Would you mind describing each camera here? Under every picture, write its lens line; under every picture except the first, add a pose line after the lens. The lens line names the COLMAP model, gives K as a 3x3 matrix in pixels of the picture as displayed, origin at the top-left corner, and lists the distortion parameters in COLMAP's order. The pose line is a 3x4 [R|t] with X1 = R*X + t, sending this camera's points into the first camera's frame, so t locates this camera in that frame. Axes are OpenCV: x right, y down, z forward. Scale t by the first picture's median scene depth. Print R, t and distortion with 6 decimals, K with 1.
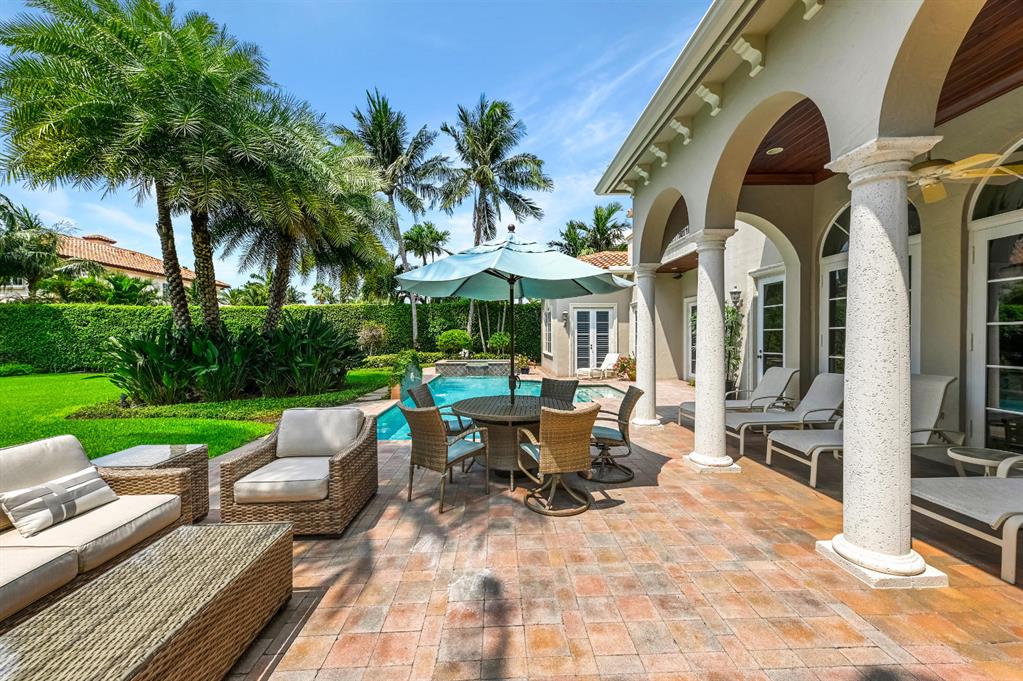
lens RADIAL K [[401.1, 0, 509.1], [0, 401.1, 345.4], [0, 0, 1]] dist [0.003872, 0.000182]
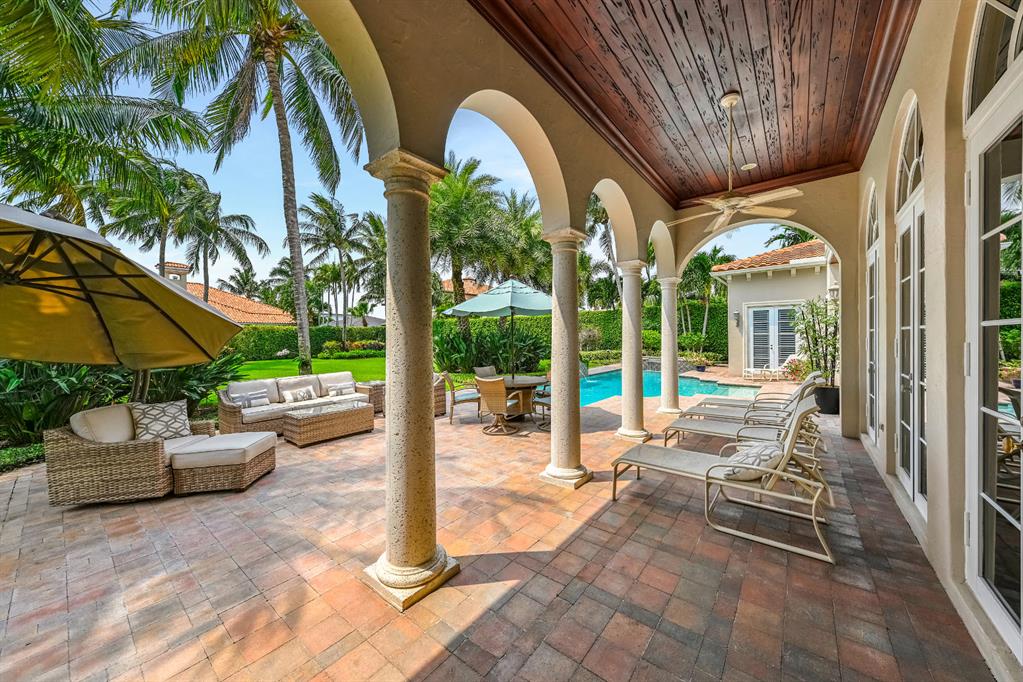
lens RADIAL K [[356.9, 0, 506.2], [0, 356.9, 338.1], [0, 0, 1]] dist [-0.000344, -0.000543]
pose [[0.755523, -0.000237, -0.655122, 0.284904], [-0.007910, 0.999924, -0.009484, -0.003932], [0.655075, 0.012347, 0.755463, -0.051218]]
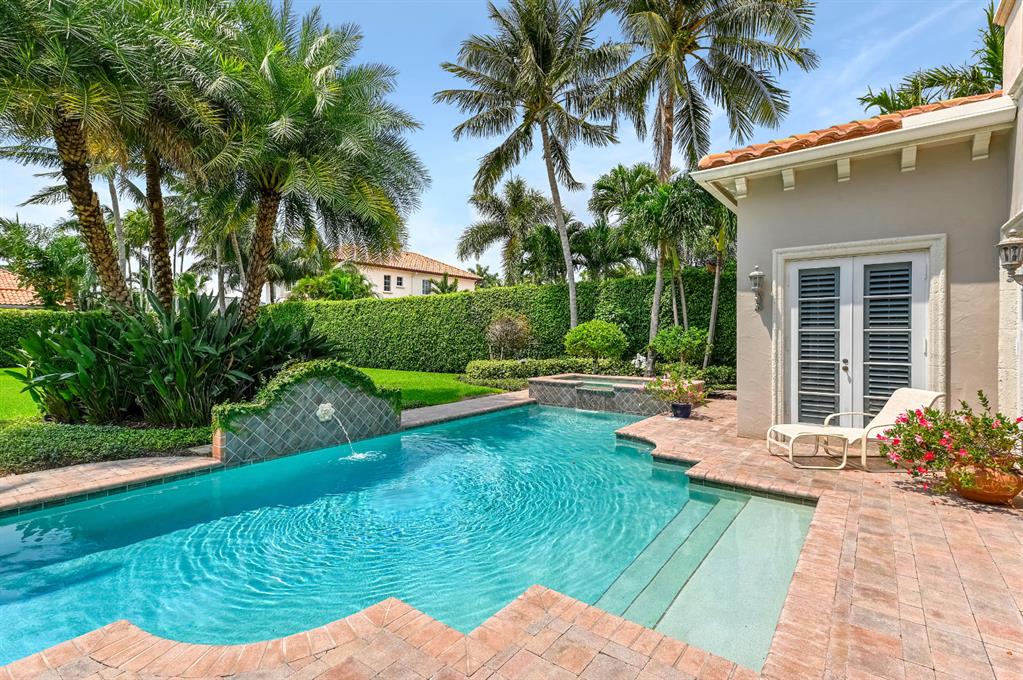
lens RADIAL K [[477.5, 0, 519.0], [0, 477.5, 332.5], [0, 0, 1]] dist [0.020420, -0.000118]
pose [[0.781256, 0.008438, -0.624154, 0.246391], [-0.022970, 0.999620, -0.015238, -0.011897], [0.623788, 0.026242, 0.781153, 0.485914]]
